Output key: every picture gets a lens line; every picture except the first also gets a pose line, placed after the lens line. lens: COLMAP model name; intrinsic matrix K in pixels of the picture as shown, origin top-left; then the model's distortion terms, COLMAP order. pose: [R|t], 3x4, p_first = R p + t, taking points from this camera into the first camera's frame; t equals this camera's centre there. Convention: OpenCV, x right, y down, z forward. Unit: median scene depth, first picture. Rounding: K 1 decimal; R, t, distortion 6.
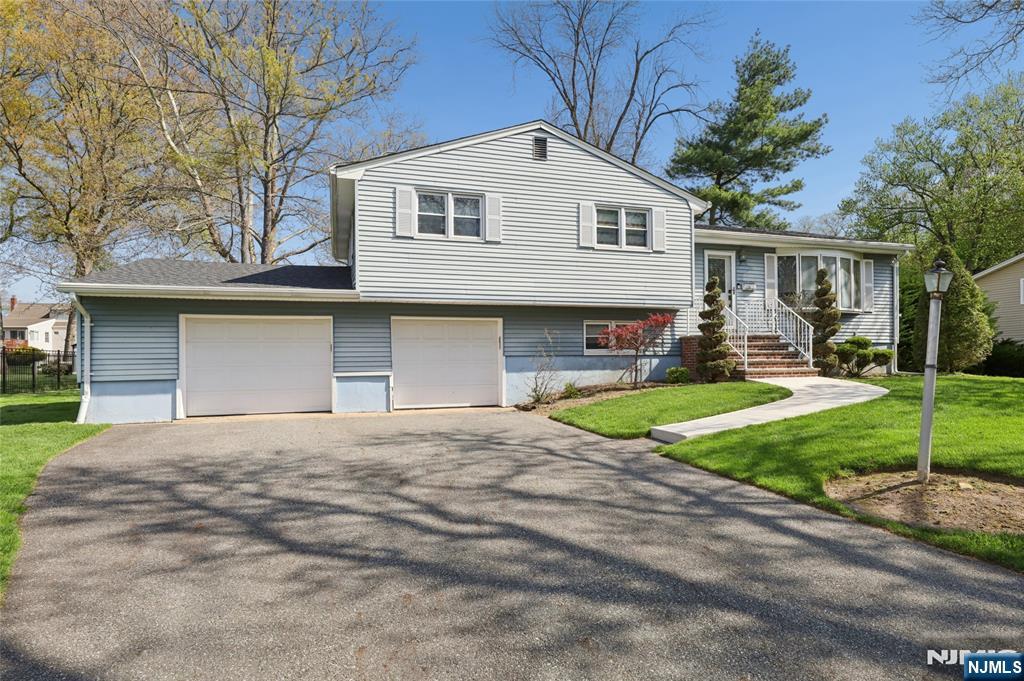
lens RADIAL K [[551.3, 0, 512.5], [0, 551.3, 359.7], [0, 0, 1]] dist [-0.008113, -0.000723]
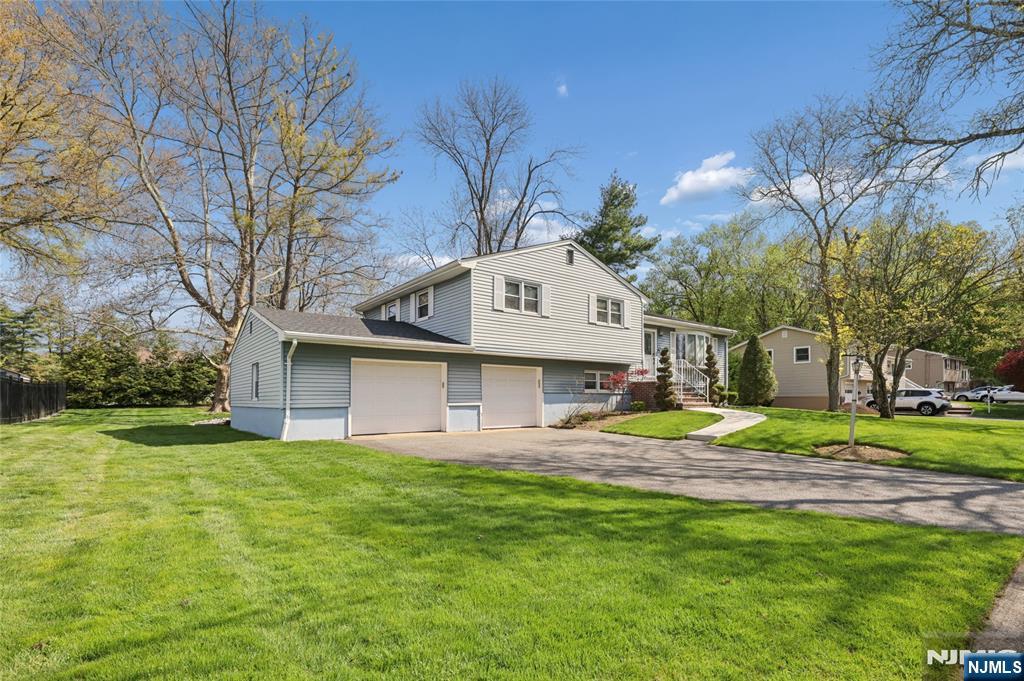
lens RADIAL K [[482.8, 0, 512.4], [0, 482.8, 392.1], [0, 0, 1]] dist [-0.000865, -0.000071]
pose [[0.936154, 0.014974, 0.351270, -0.547936], [-0.011389, 0.999860, -0.012271, 0.008325], [-0.351405, 0.007487, 0.936194, -0.187150]]
